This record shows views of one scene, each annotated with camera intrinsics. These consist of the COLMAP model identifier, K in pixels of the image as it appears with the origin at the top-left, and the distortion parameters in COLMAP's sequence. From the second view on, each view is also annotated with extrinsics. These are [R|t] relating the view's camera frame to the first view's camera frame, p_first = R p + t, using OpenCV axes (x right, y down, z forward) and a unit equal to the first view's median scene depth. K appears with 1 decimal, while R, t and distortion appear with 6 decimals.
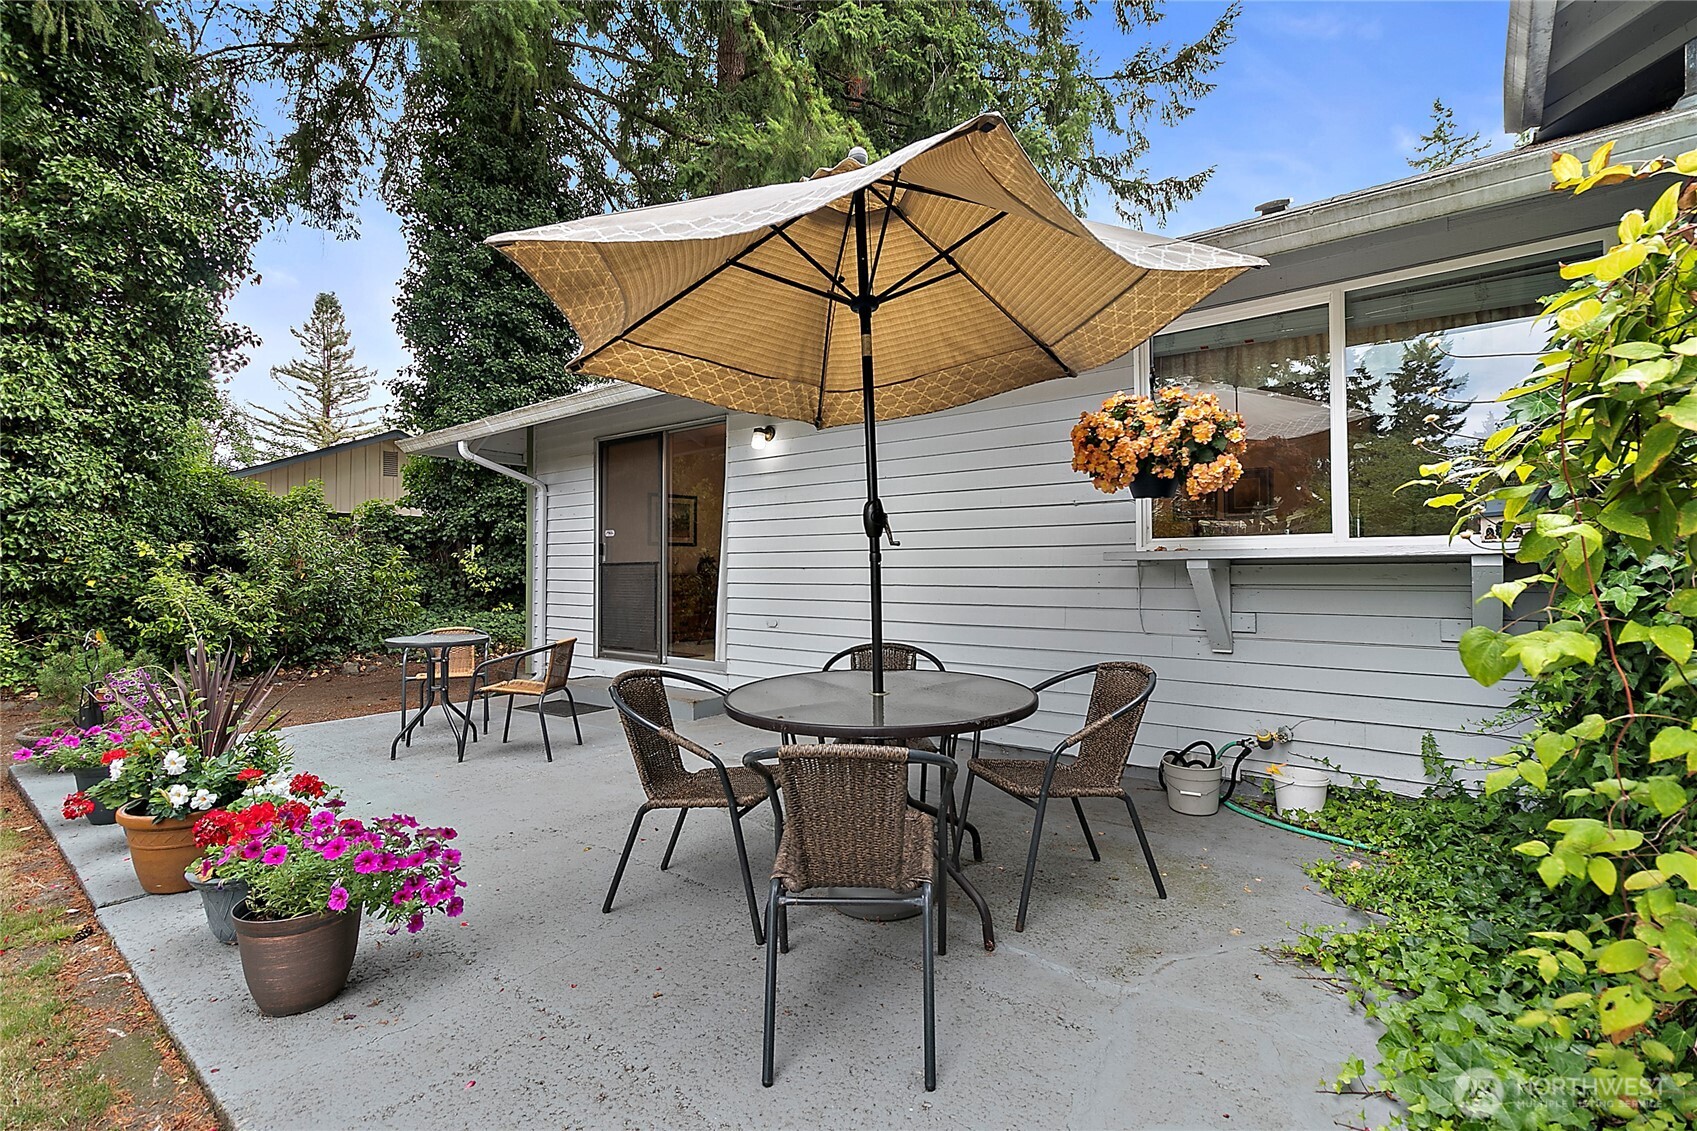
lens RADIAL K [[775.9, 0, 851.7], [0, 775.9, 556.4], [0, 0, 1]] dist [-0.000041, 0.000486]
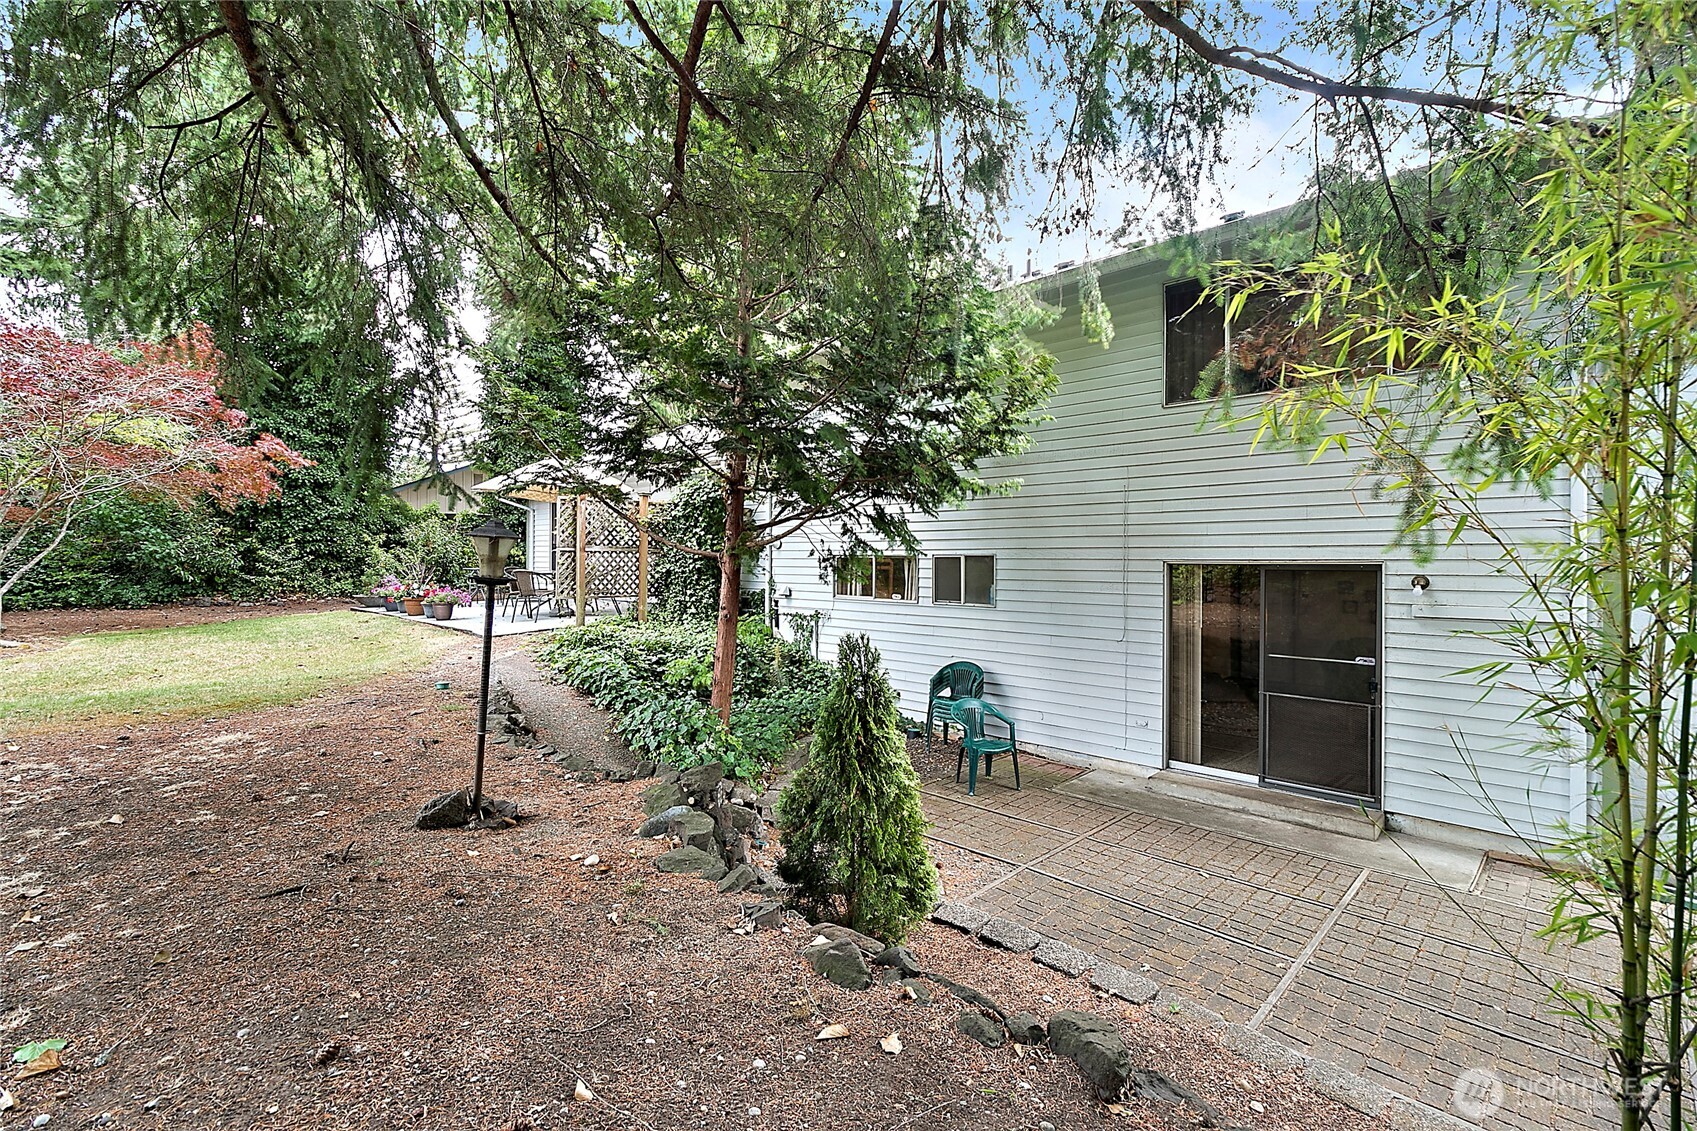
lens RADIAL K [[790.0, 0, 845.3], [0, 790.0, 550.8], [0, 0, 1]] dist [0.001975, 0.001067]
pose [[0.993378, 0.007783, -0.114630, 0.840645], [-0.007041, 0.999952, 0.006876, 0.005146], [0.114678, -0.006024, 0.993384, -1.290680]]
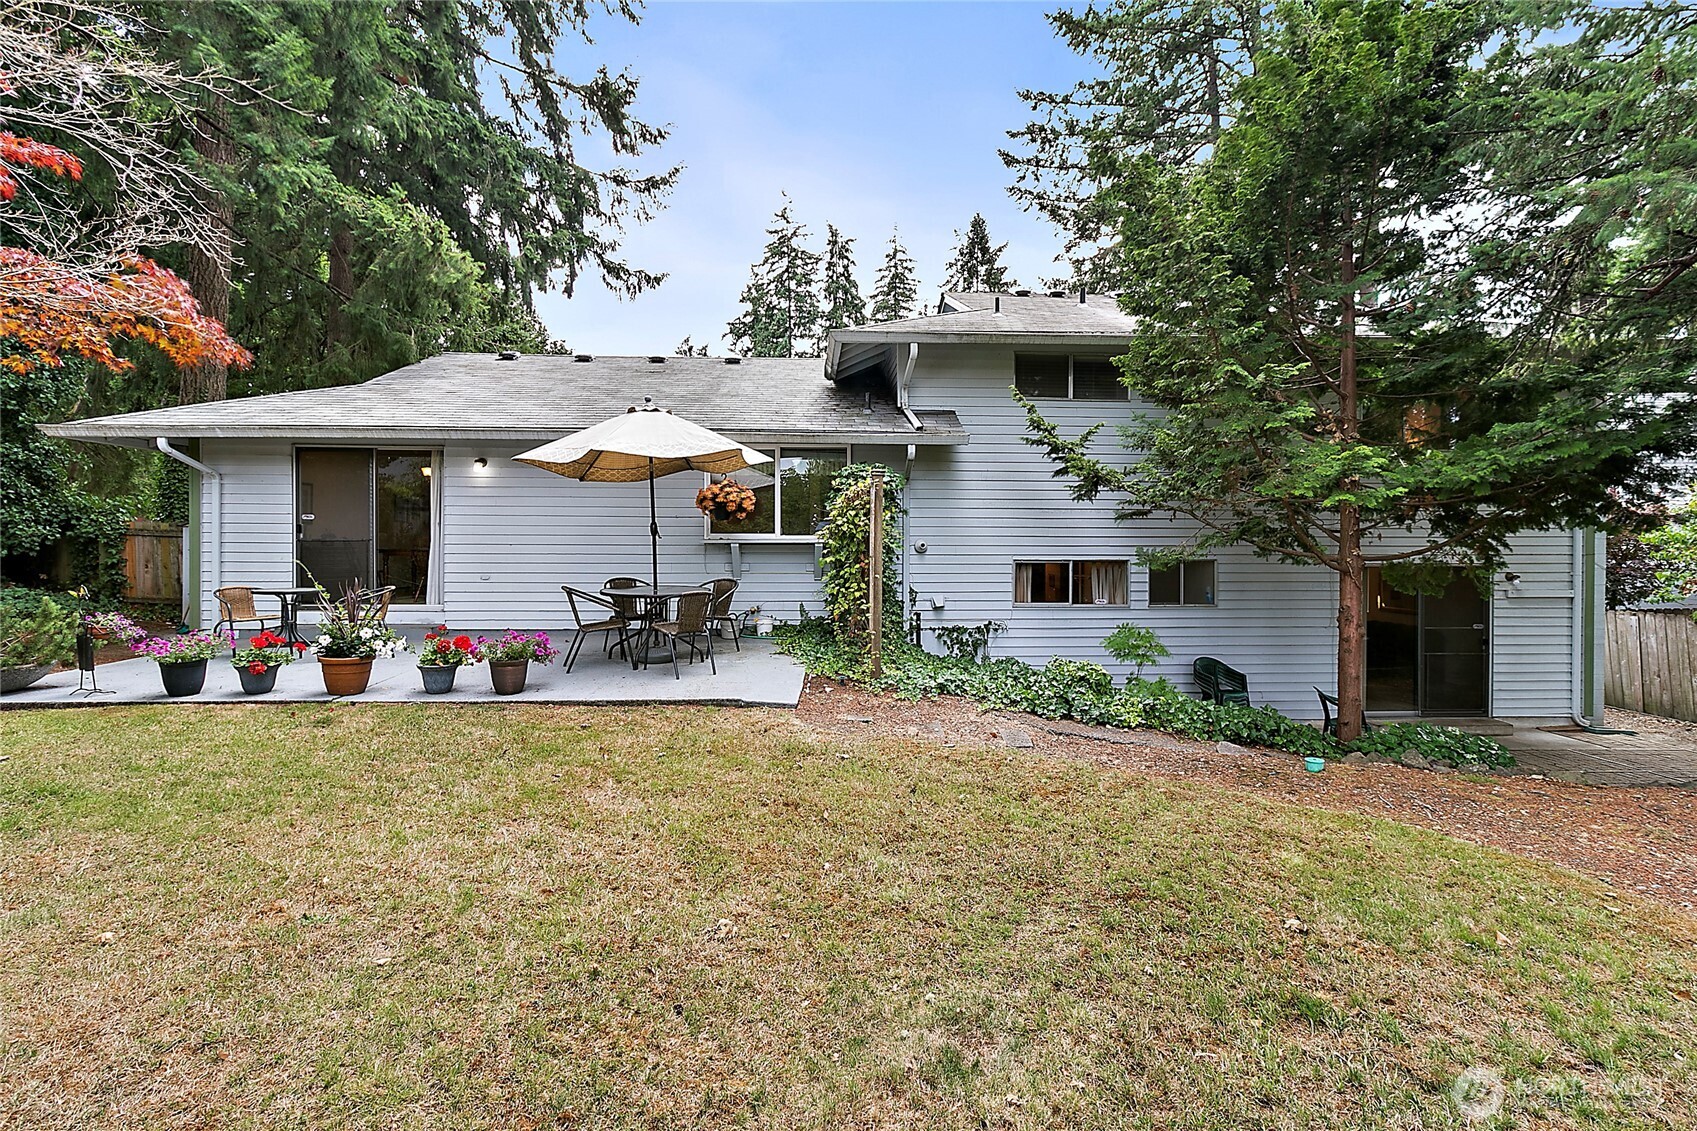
lens RADIAL K [[790.0, 0, 845.3], [0, 790.0, 550.8], [0, 0, 1]] dist [0.001975, 0.001067]
pose [[0.744739, 0.006358, 0.667325, -0.518486], [-0.016077, 0.999835, 0.008417, 0.001783], [-0.667162, -0.016998, 0.744719, -0.611247]]
